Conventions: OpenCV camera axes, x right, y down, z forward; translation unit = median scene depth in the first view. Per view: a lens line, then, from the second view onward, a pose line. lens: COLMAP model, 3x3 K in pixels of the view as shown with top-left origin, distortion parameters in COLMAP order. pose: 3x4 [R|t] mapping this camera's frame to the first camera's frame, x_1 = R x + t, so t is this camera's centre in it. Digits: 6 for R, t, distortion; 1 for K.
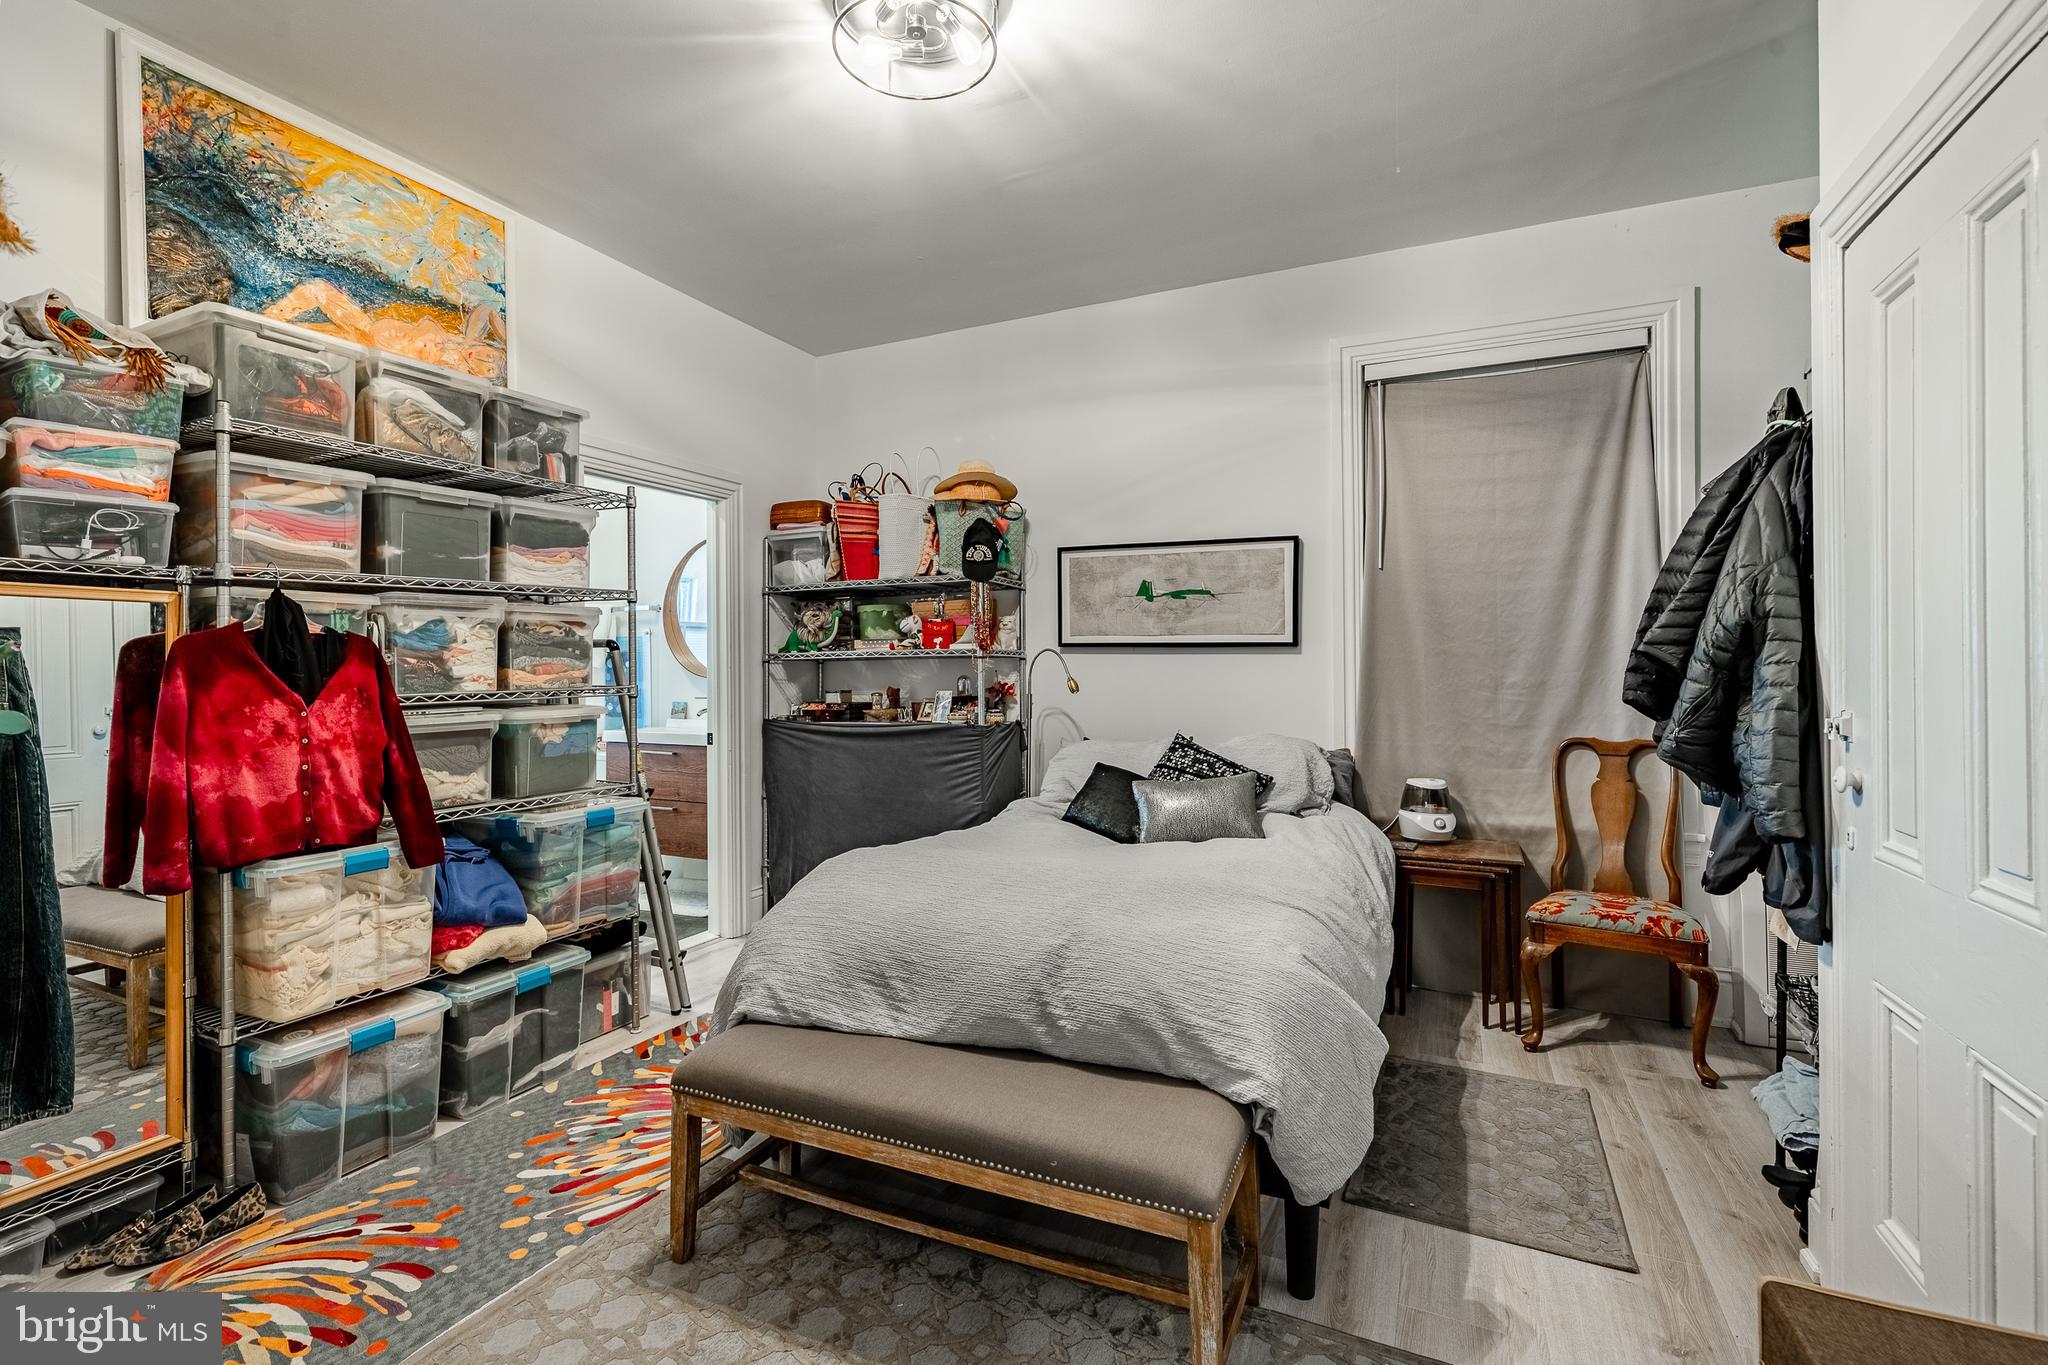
lens RADIAL K [[933.7, 0, 1012.9], [0, 933.7, 670.8], [0, 0, 1]] dist [0.002811, 0.000222]
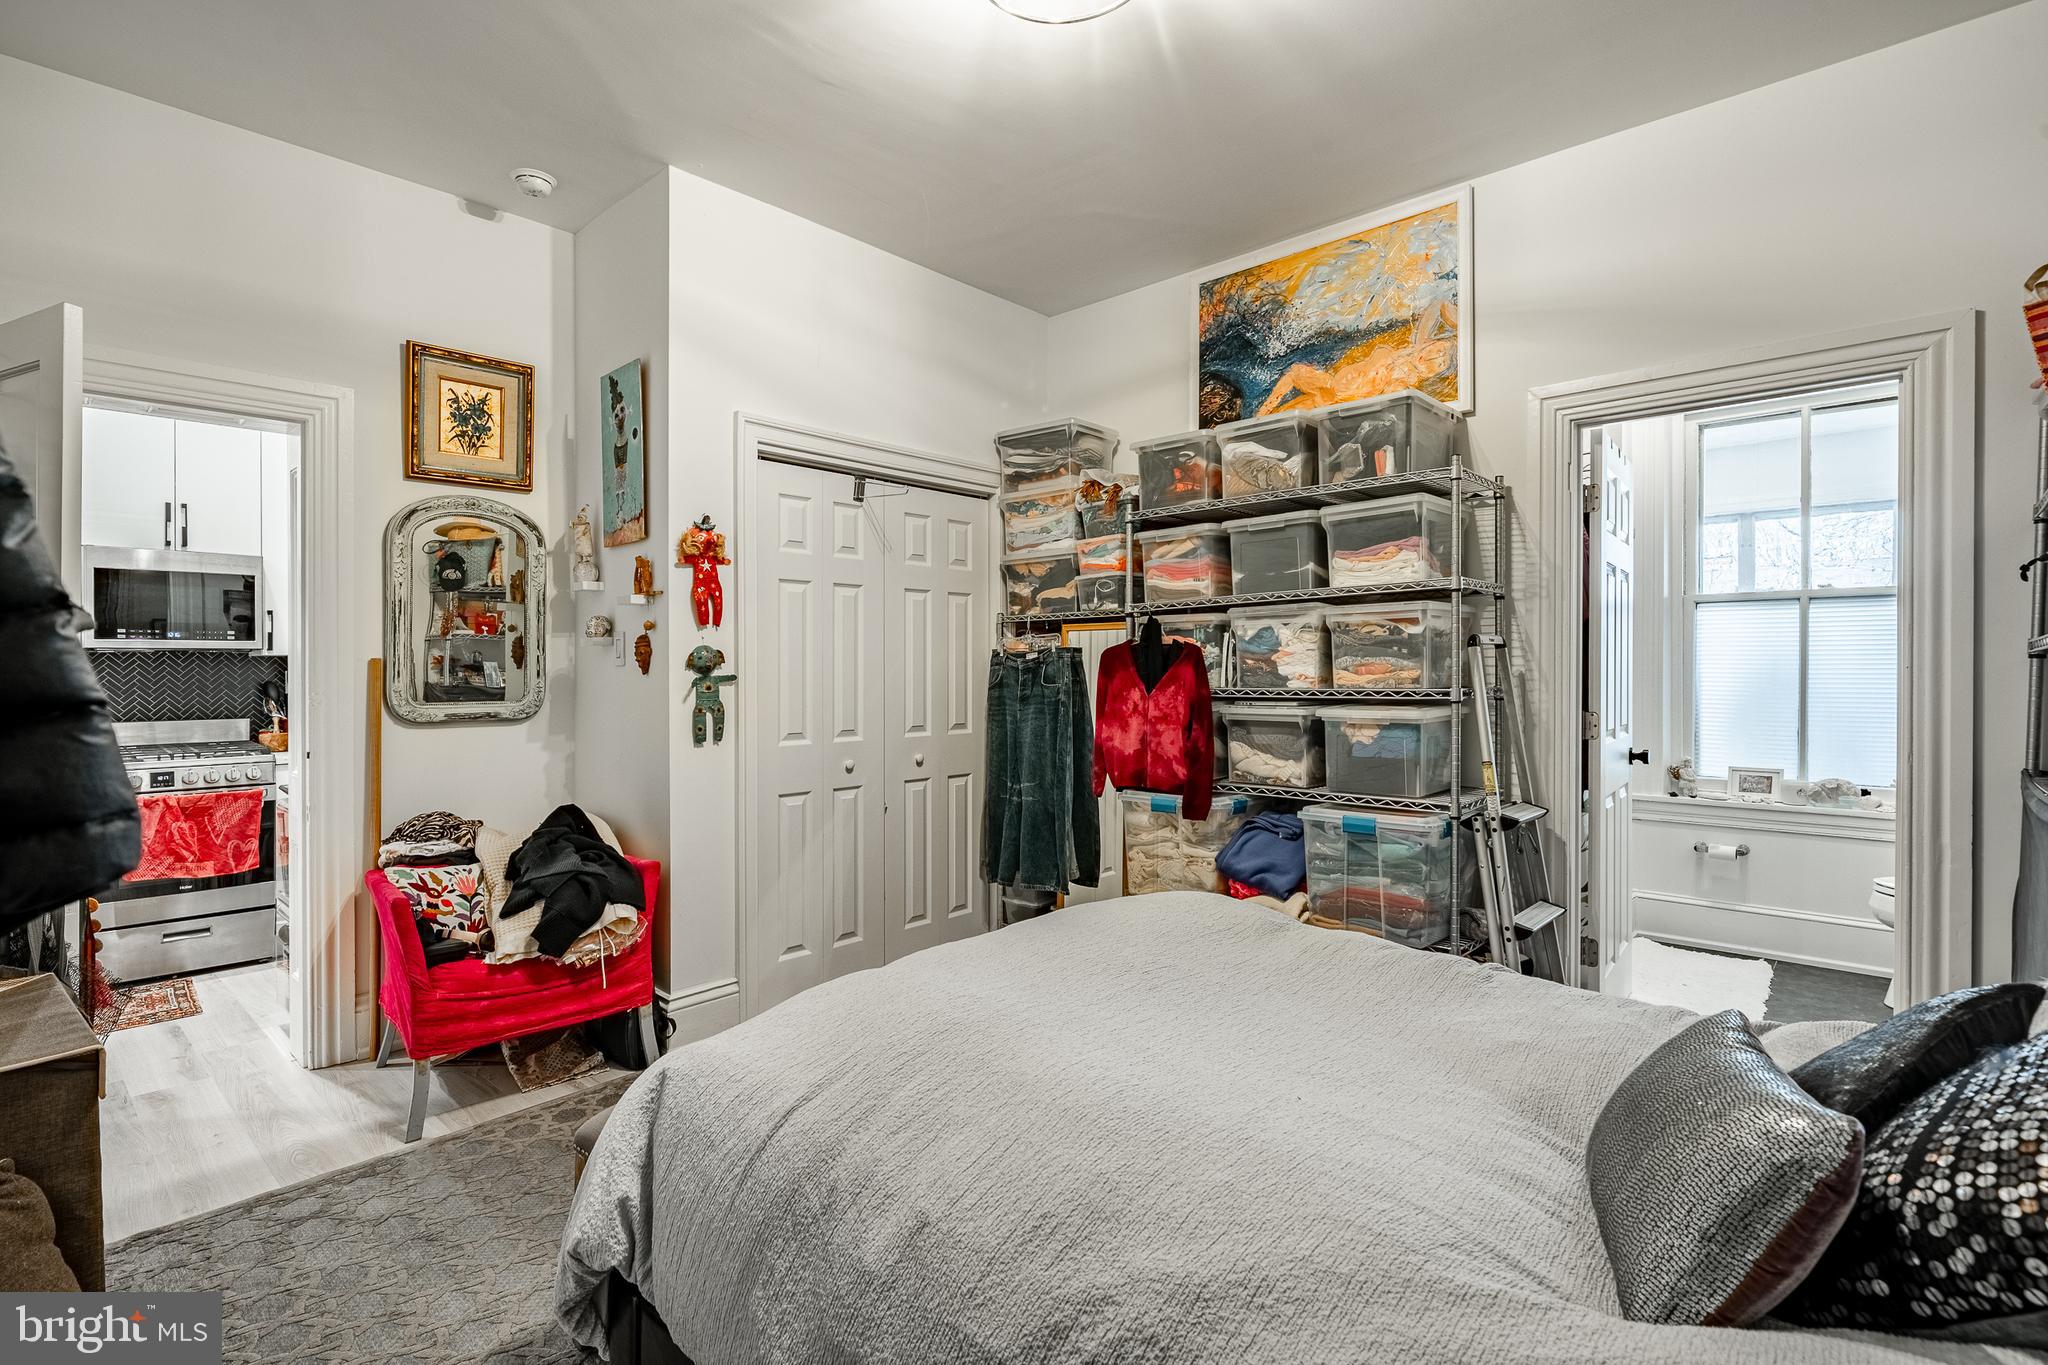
lens RADIAL K [[961.2, 0, 1014.8], [0, 961.2, 670.5], [0, 0, 1]] dist [-0.004234, -0.000700]
pose [[-0.295978, 0.013001, -0.955106, 0.645460], [0.002454, 0.999914, 0.012851, -0.015560], [0.955192, 0.001460, -0.295985, 1.033589]]
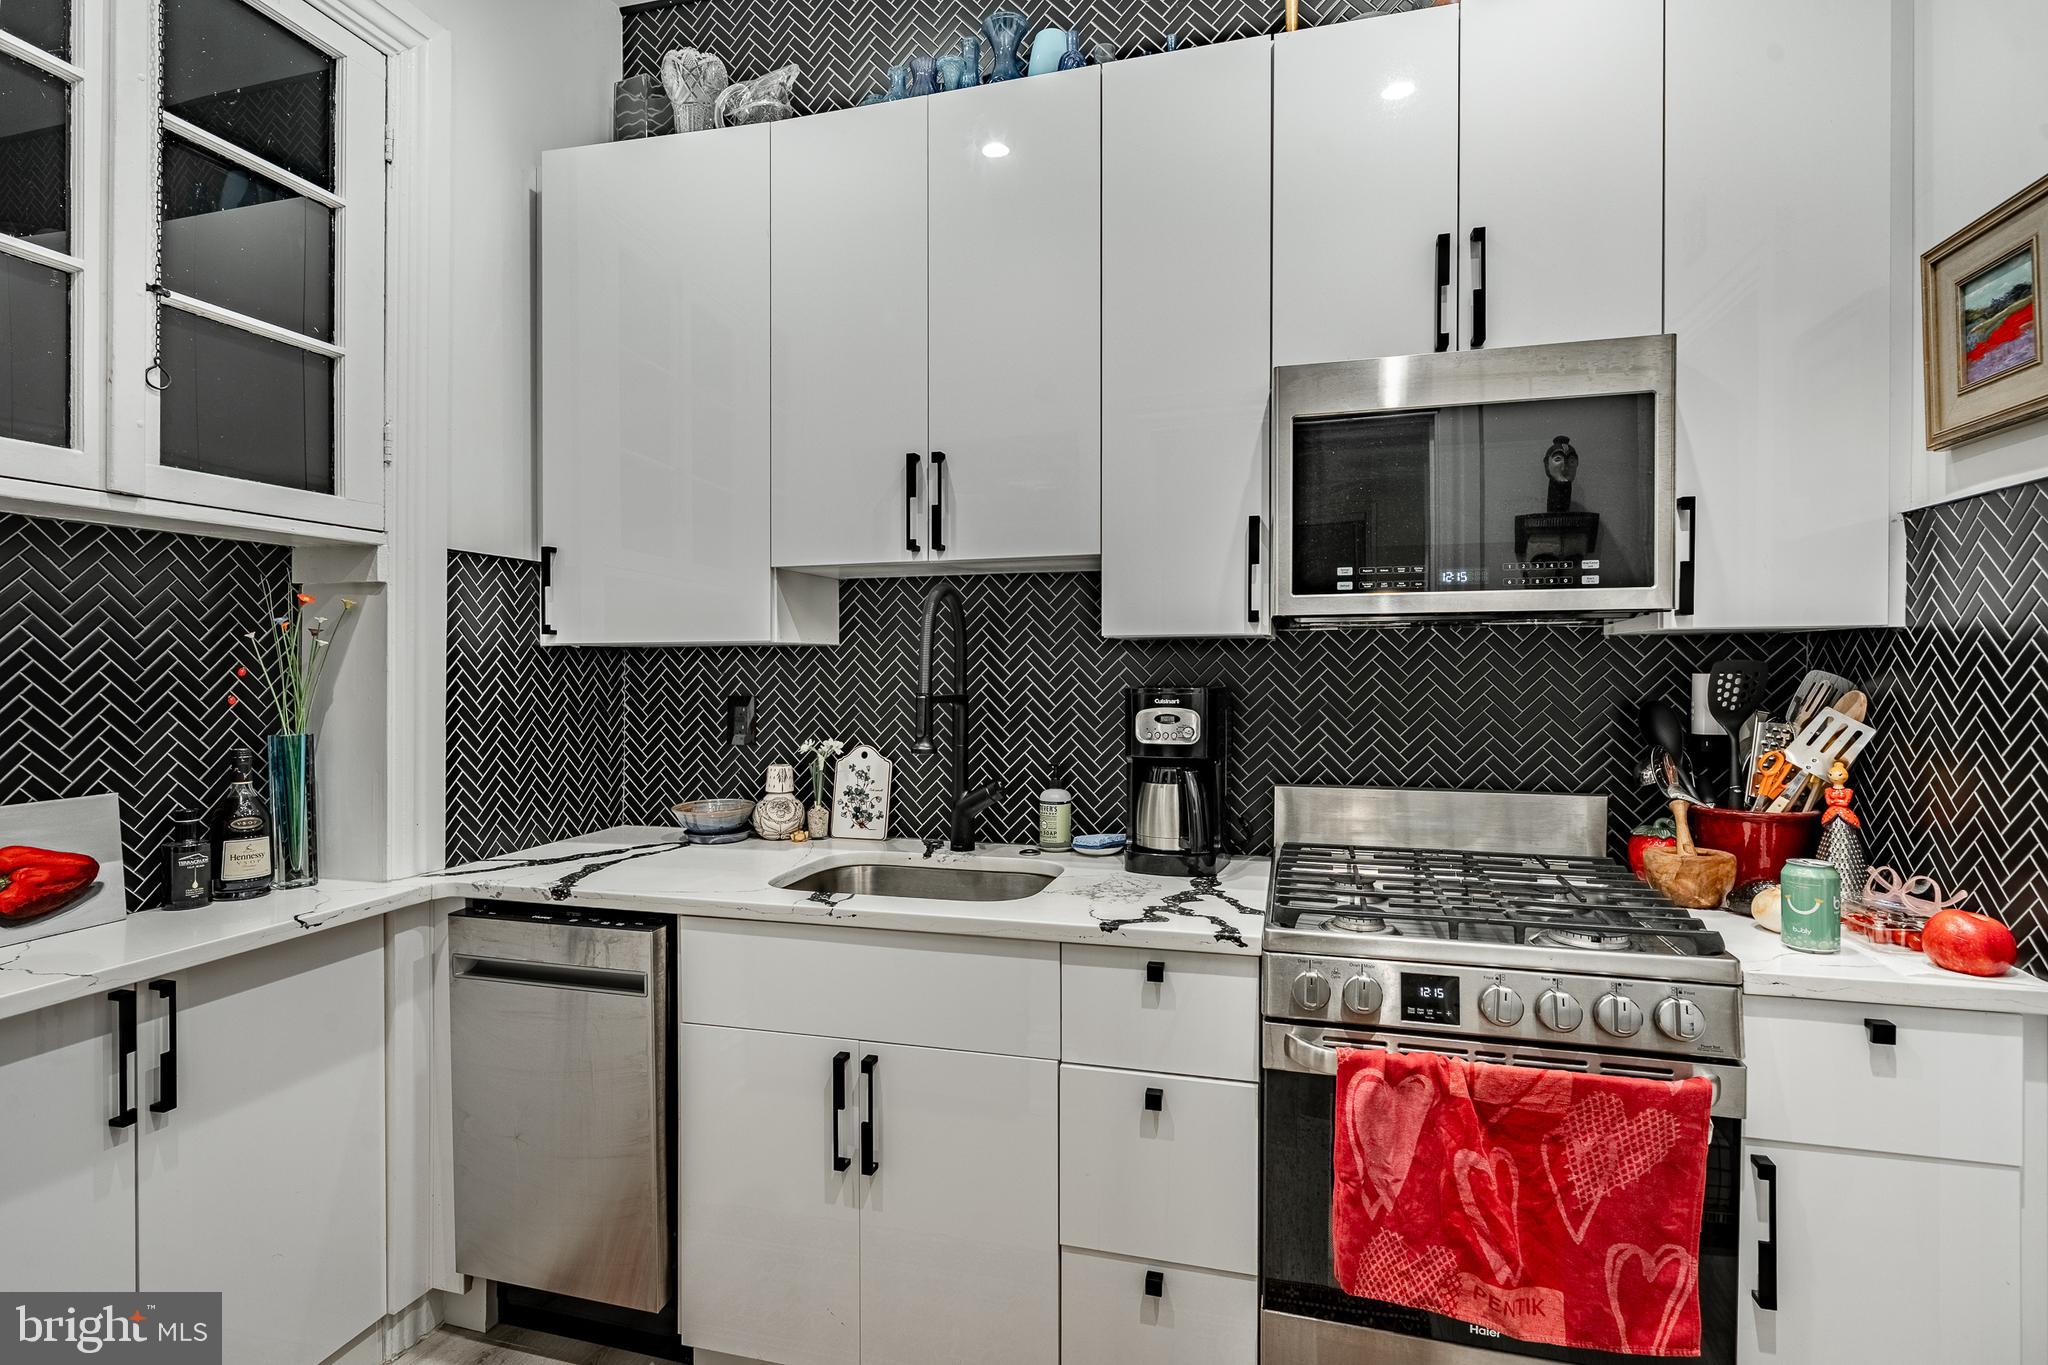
lens RADIAL K [[1002.8, 0, 1017.3], [0, 1002.8, 676.3], [0, 0, 1]] dist [0.001394, -0.000358]
pose [[-0.986500, 0.012098, -0.163311, 0.383483], [0.010355, 0.999880, 0.011520, -0.012346], [0.163431, 0.009673, -0.986507, 0.594136]]
